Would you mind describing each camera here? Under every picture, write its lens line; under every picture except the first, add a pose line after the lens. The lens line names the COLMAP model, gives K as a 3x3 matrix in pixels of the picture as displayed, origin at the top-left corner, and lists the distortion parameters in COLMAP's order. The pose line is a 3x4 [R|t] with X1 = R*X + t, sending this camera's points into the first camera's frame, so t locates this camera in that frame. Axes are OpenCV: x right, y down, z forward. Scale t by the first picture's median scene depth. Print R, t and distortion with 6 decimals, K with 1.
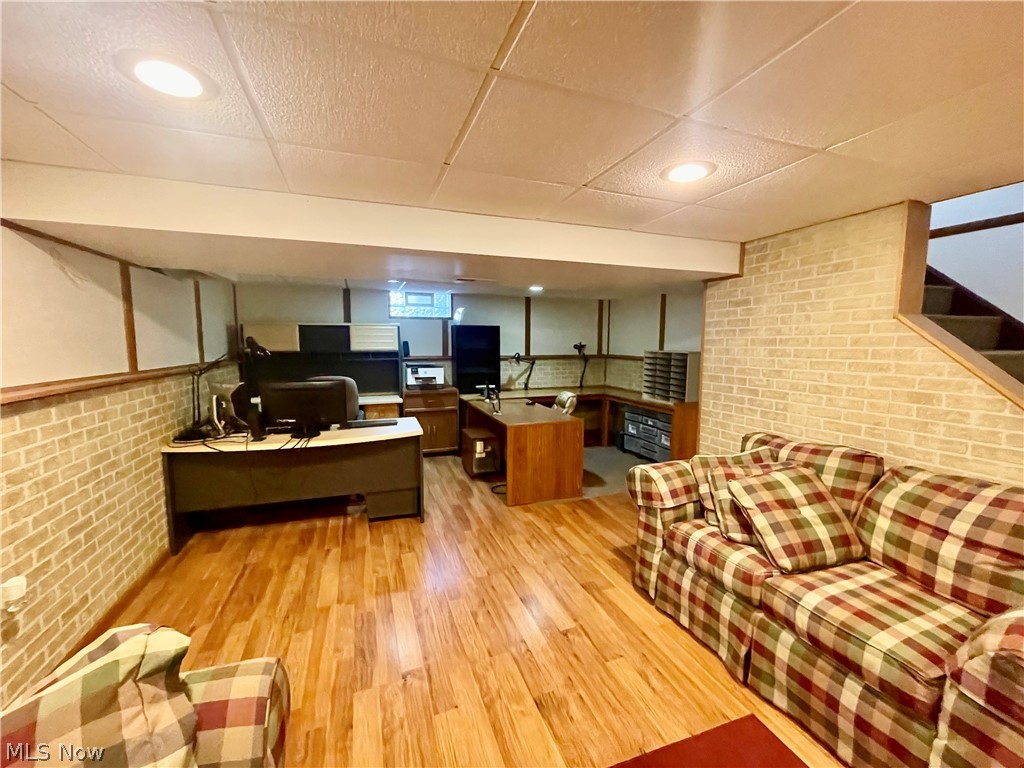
lens RADIAL K [[415.9, 0, 510.0], [0, 415.9, 385.5], [0, 0, 1]] dist [0.003833, -0.001209]
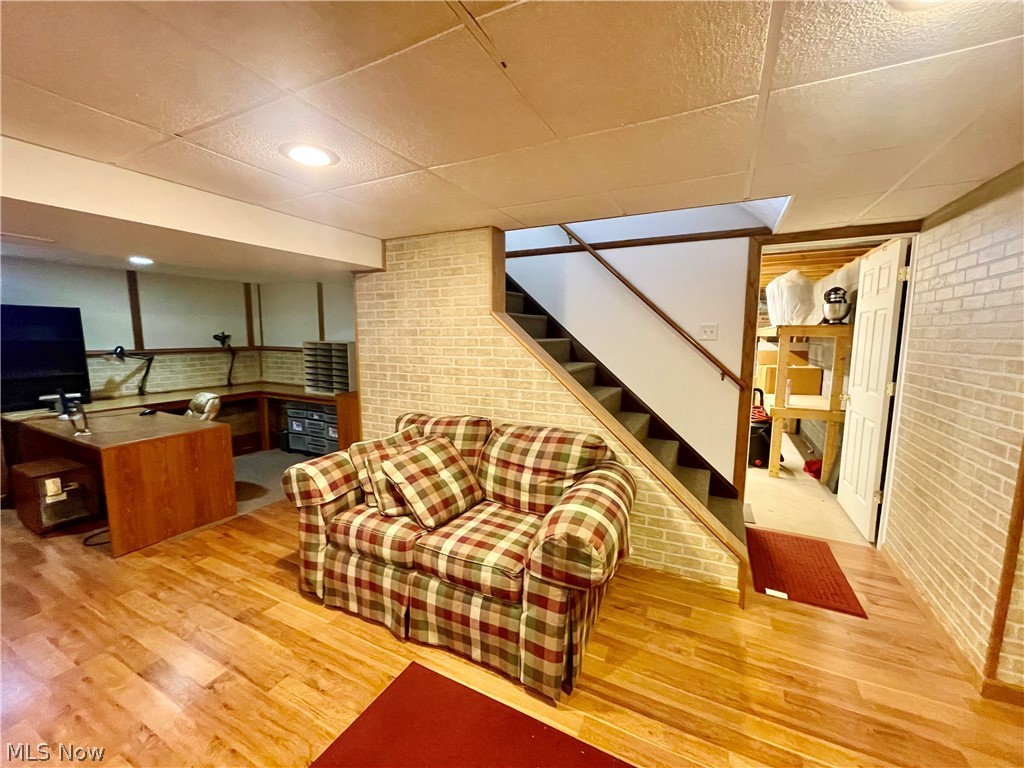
lens RADIAL K [[415.9, 0, 509.6], [0, 415.9, 385.6], [0, 0, 1]] dist [0.003833, -0.001209]
pose [[0.734319, -0.084111, 0.673573, 0.042124], [0.068193, 0.996414, 0.050081, 0.000680], [-0.675371, 0.009157, 0.737422, -0.009221]]
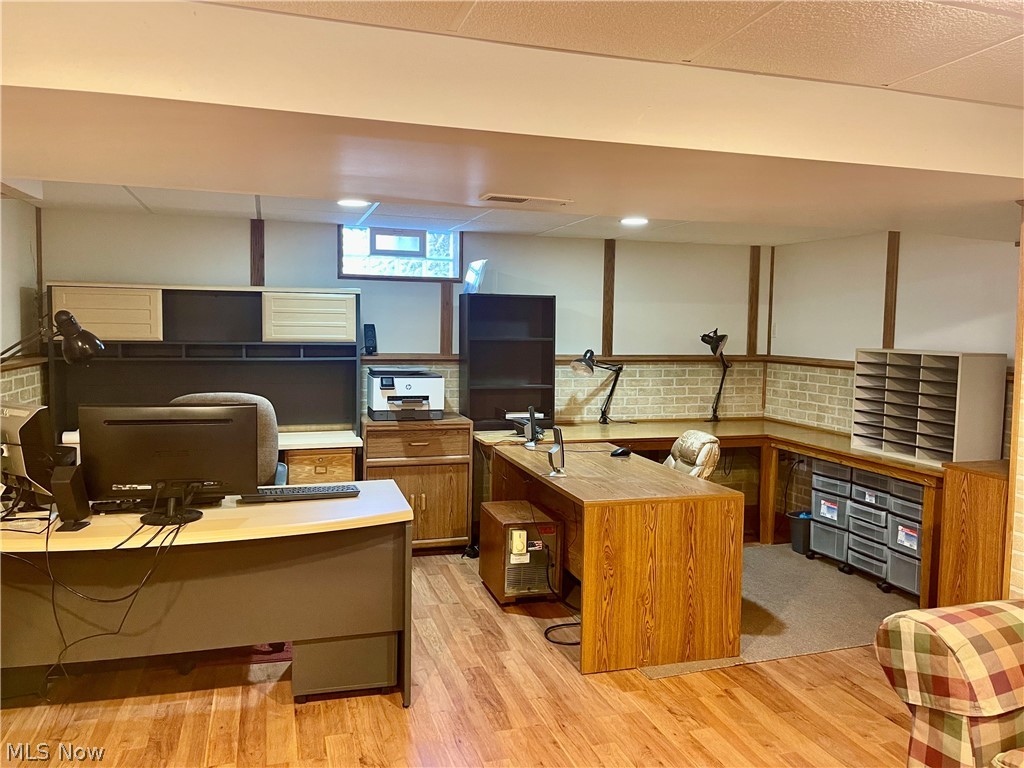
lens RADIAL K [[780.6, 0, 508.9], [0, 780.6, 383.7], [0, 0, 1]] dist [0.055117, -0.042129]
pose [[0.998656, 0.016078, -0.049277, -0.061289], [-0.017652, 0.999343, -0.031666, -0.012057], [0.048736, 0.032494, 0.998283, 0.110488]]
